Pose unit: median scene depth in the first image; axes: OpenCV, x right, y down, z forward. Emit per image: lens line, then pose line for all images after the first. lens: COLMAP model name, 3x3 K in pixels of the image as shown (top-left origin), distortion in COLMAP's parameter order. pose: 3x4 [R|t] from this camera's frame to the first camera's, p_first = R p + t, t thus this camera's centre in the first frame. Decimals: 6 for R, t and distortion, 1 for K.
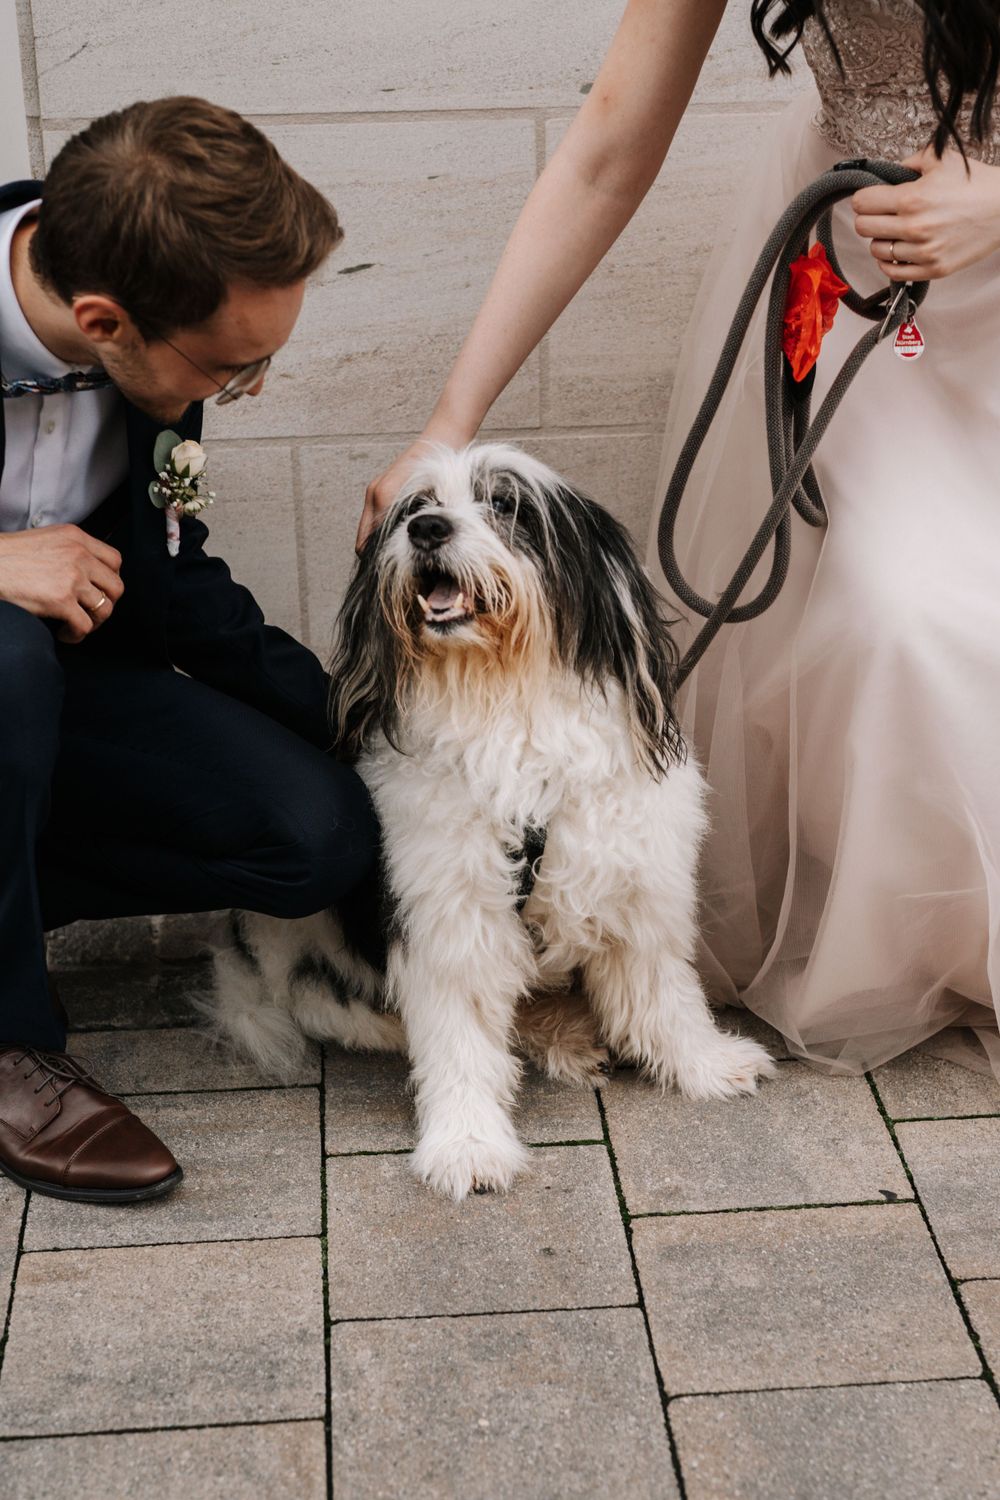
lens RADIAL K [[2564.9, 0, 497.6], [0, 2564.9, 751.9], [0, 0, 1]] dist [0.006807, 0.000000]
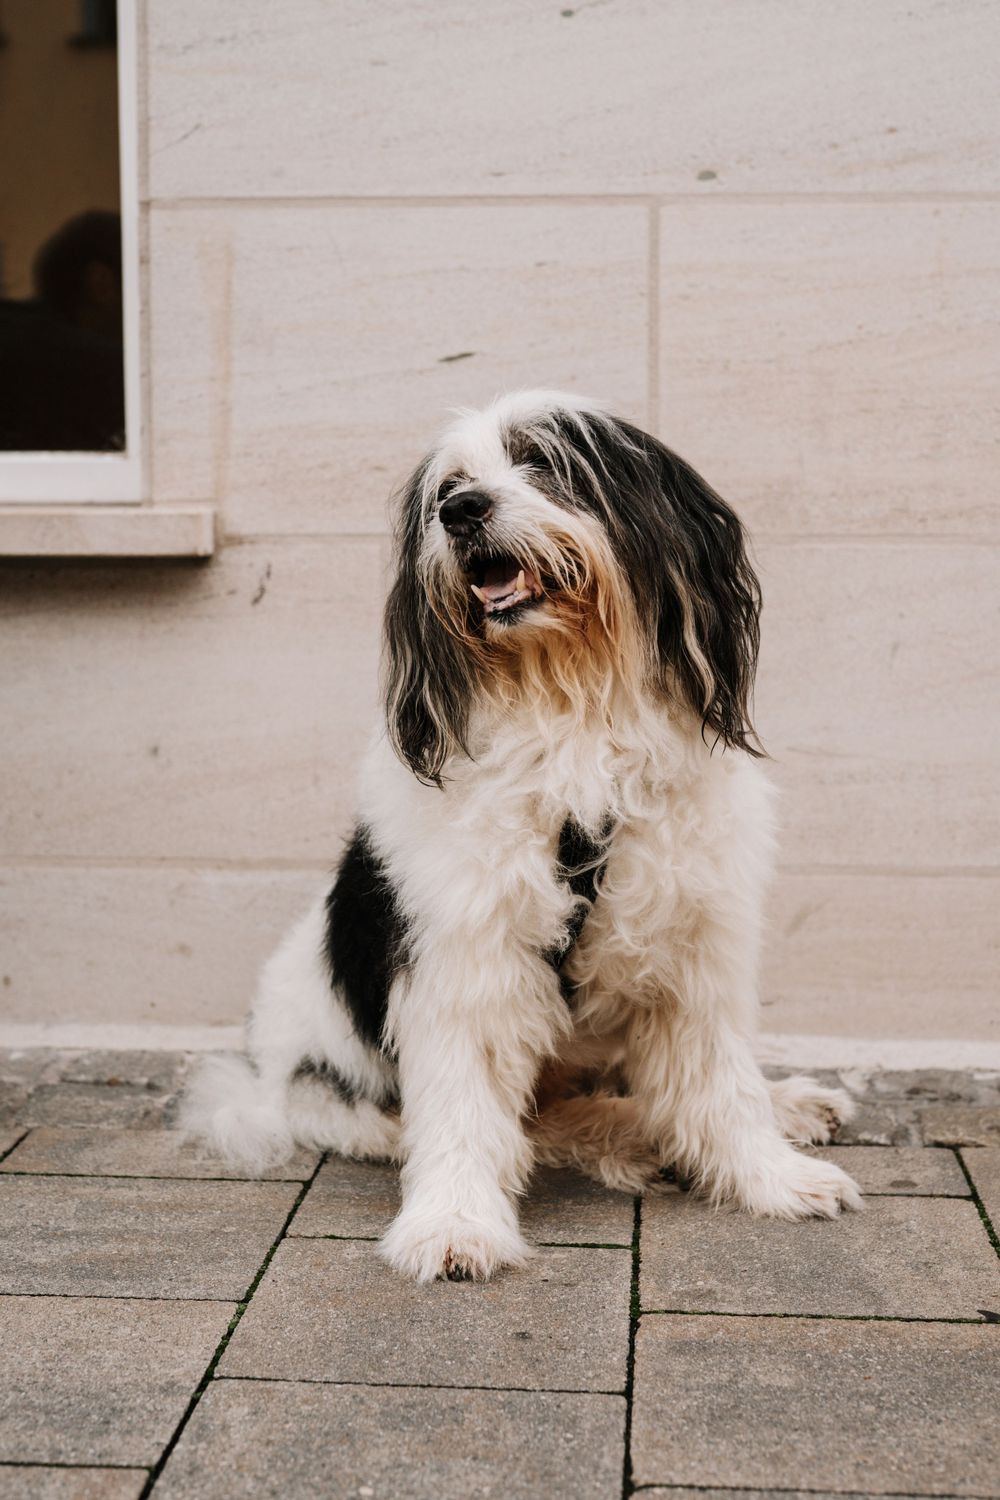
lens RADIAL K [[2121.0, 0, 504.9], [0, 2121.0, 743.7], [0, 0, 1]] dist [0.006105, 0.000000]
pose [[0.987627, 0.033764, -0.153141, 0.103849], [-0.078073, 0.952786, -0.293433, 0.210827], [0.136003, 0.301759, 0.943634, 0.351869]]
